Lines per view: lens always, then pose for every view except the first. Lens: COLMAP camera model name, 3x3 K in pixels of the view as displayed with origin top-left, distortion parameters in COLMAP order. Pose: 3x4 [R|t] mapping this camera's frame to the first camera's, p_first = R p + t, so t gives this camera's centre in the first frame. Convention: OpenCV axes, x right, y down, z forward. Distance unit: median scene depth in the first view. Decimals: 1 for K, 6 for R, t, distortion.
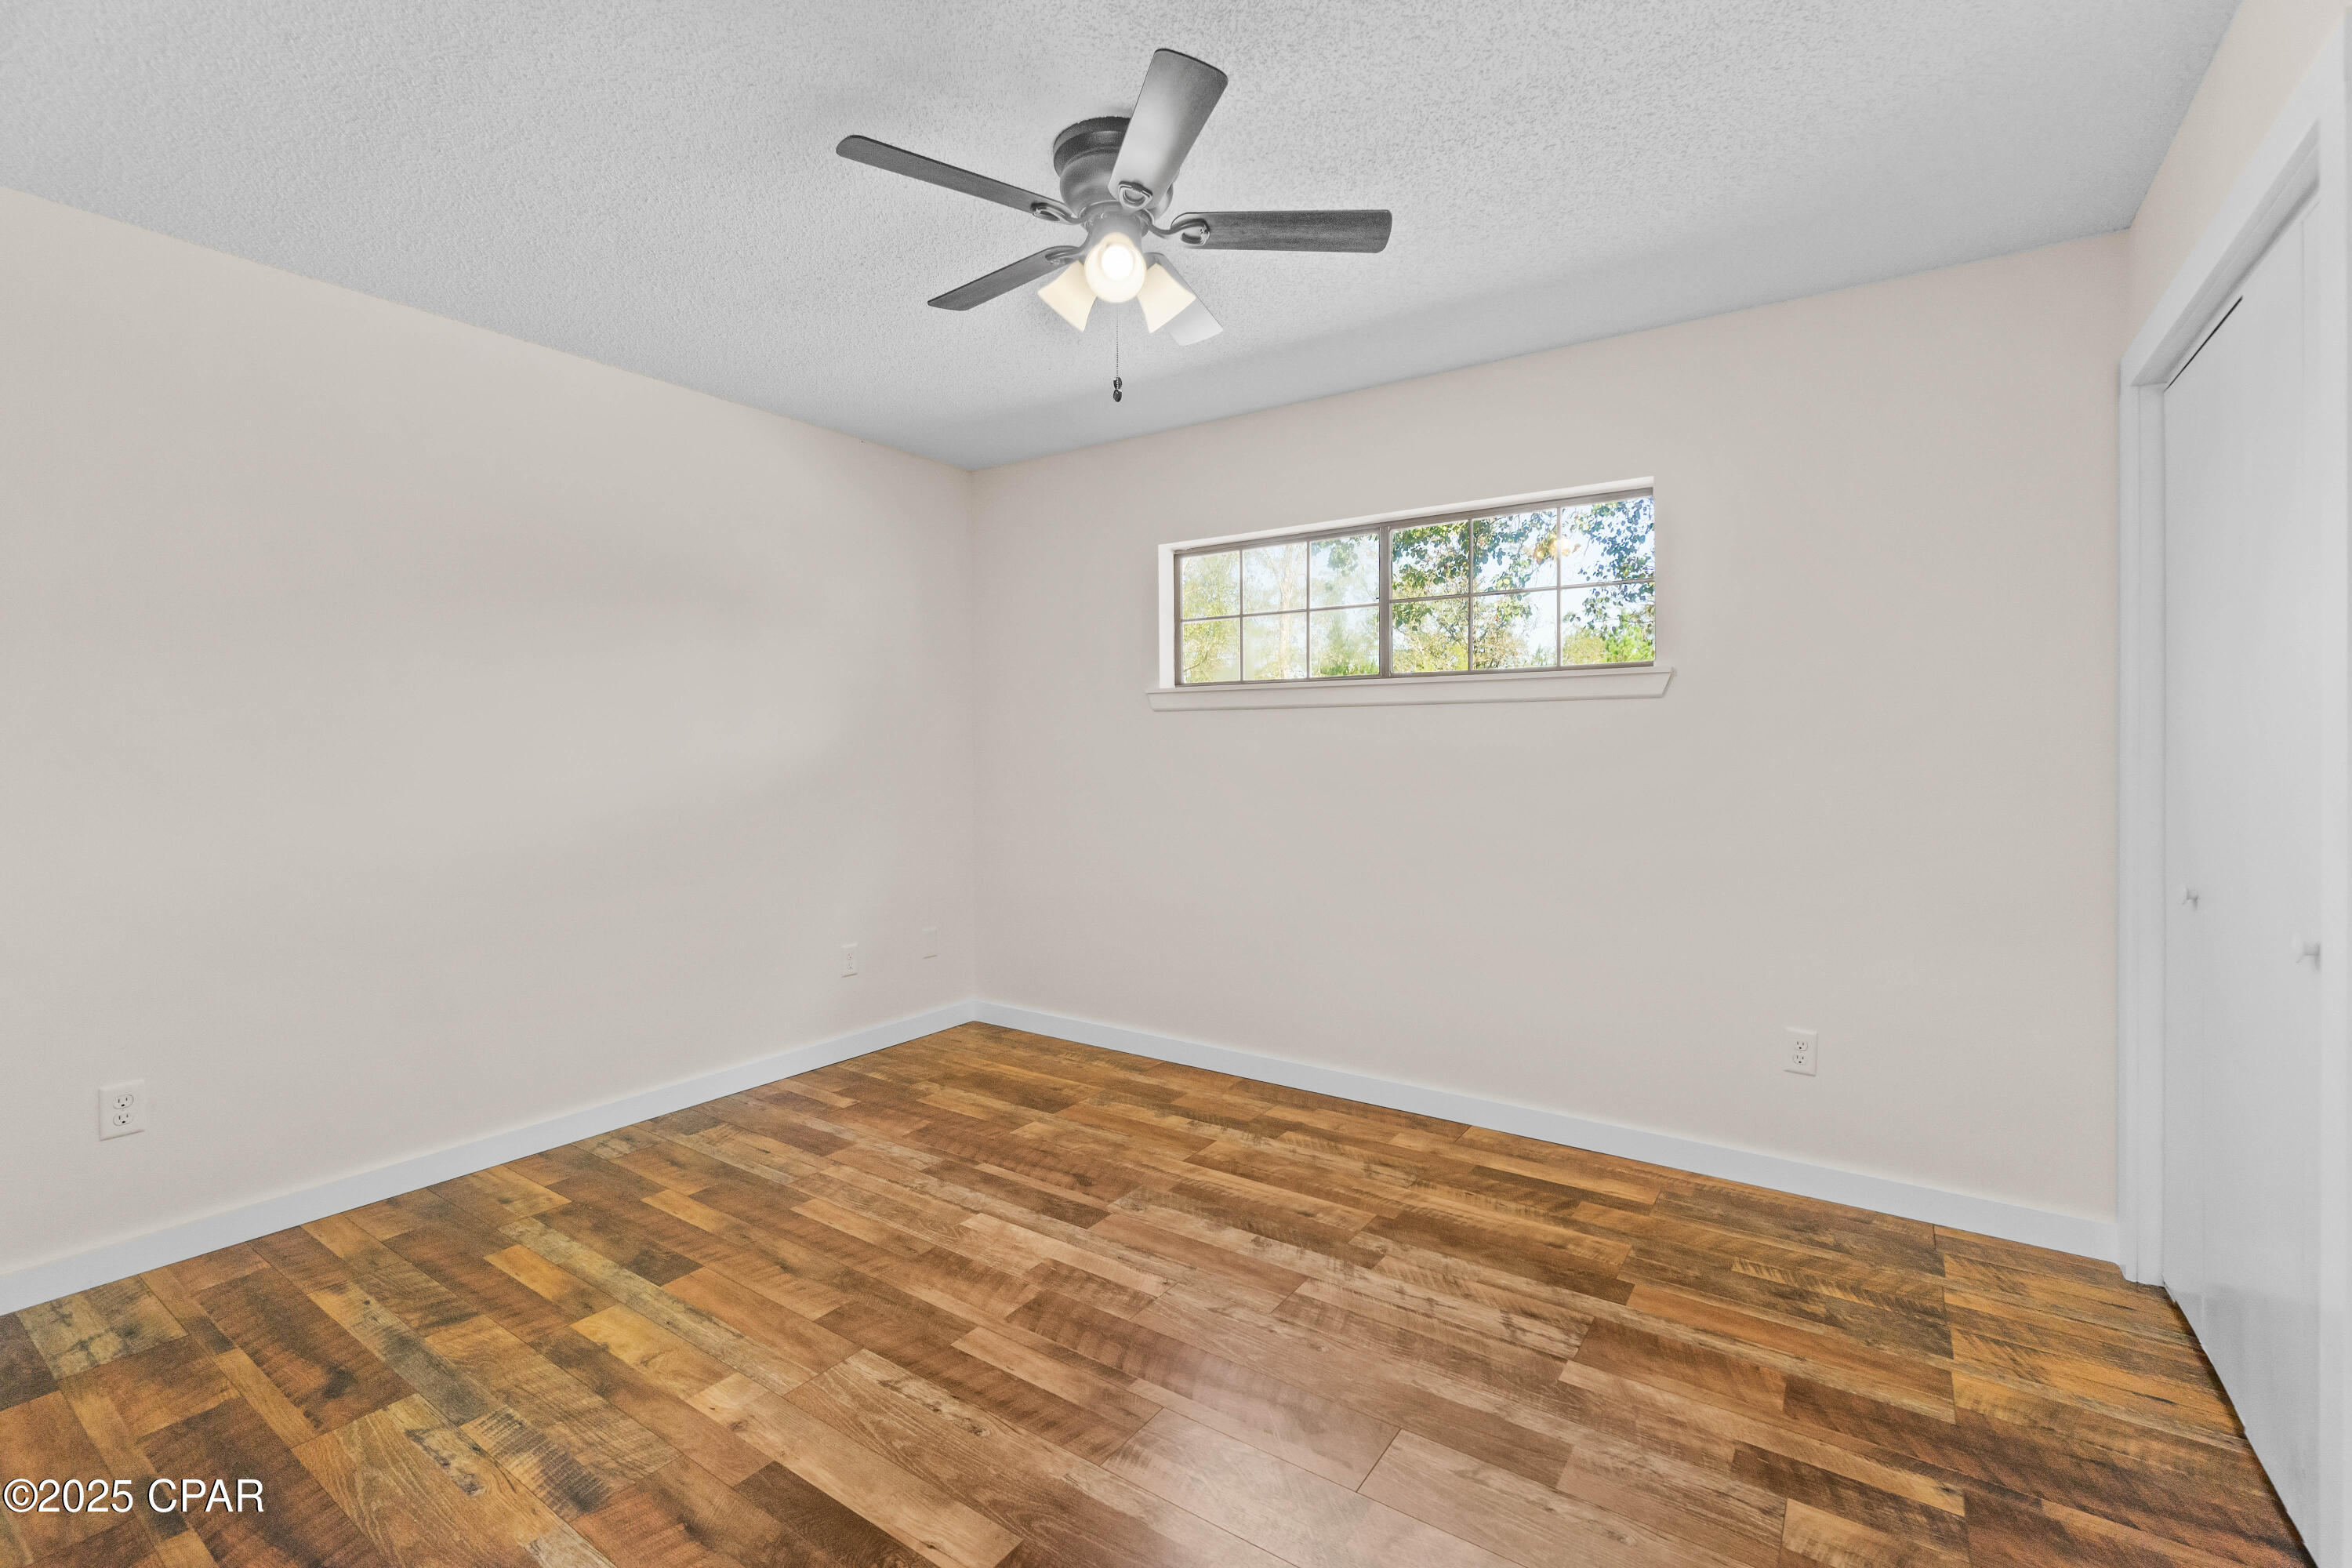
lens RADIAL K [[1027.2, 0, 1160.9], [0, 1027.2, 714.2], [0, 0, 1]] dist [-0.003271, 0.001663]
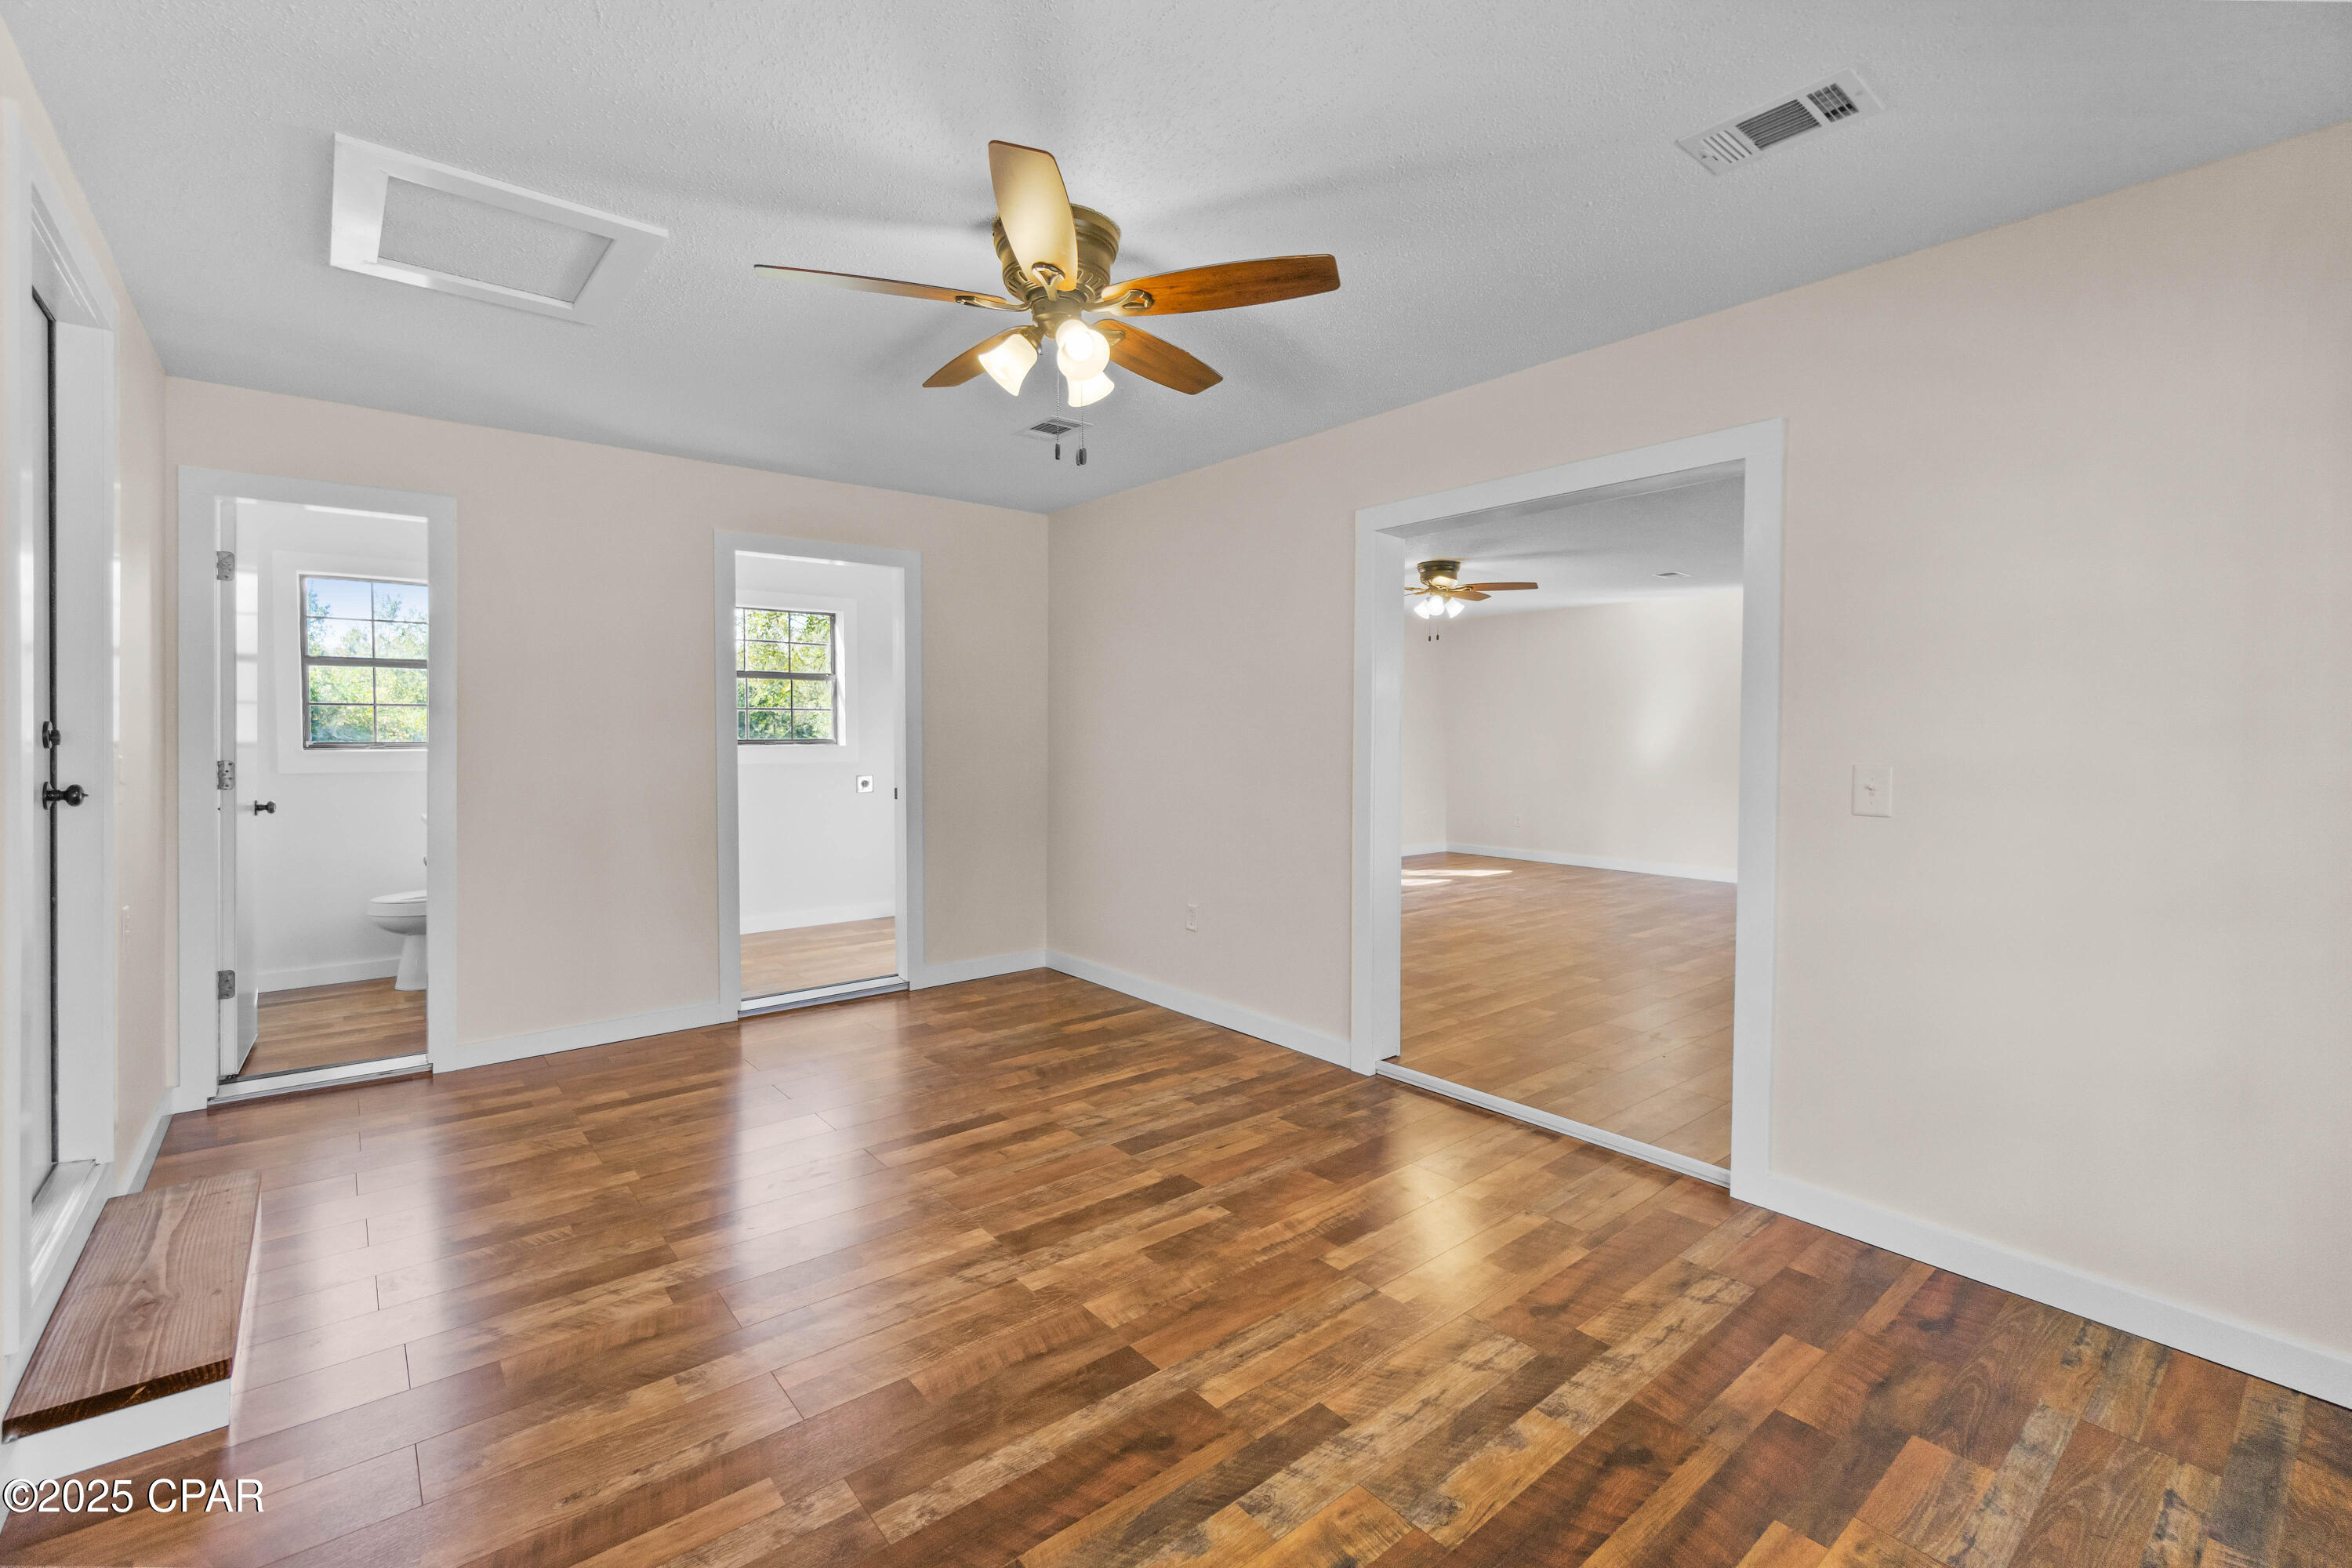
lens RADIAL K [[1027.2, 0, 1186.1], [0, 1027.2, 728.4], [0, 0, 1]] dist [-0.003271, 0.001663]
pose [[-0.258109, 0.002298, -0.966113, 7.019841], [-0.013784, 0.999887, 0.006061, -0.055947], [0.966017, 0.014882, -0.258048, 5.862988]]
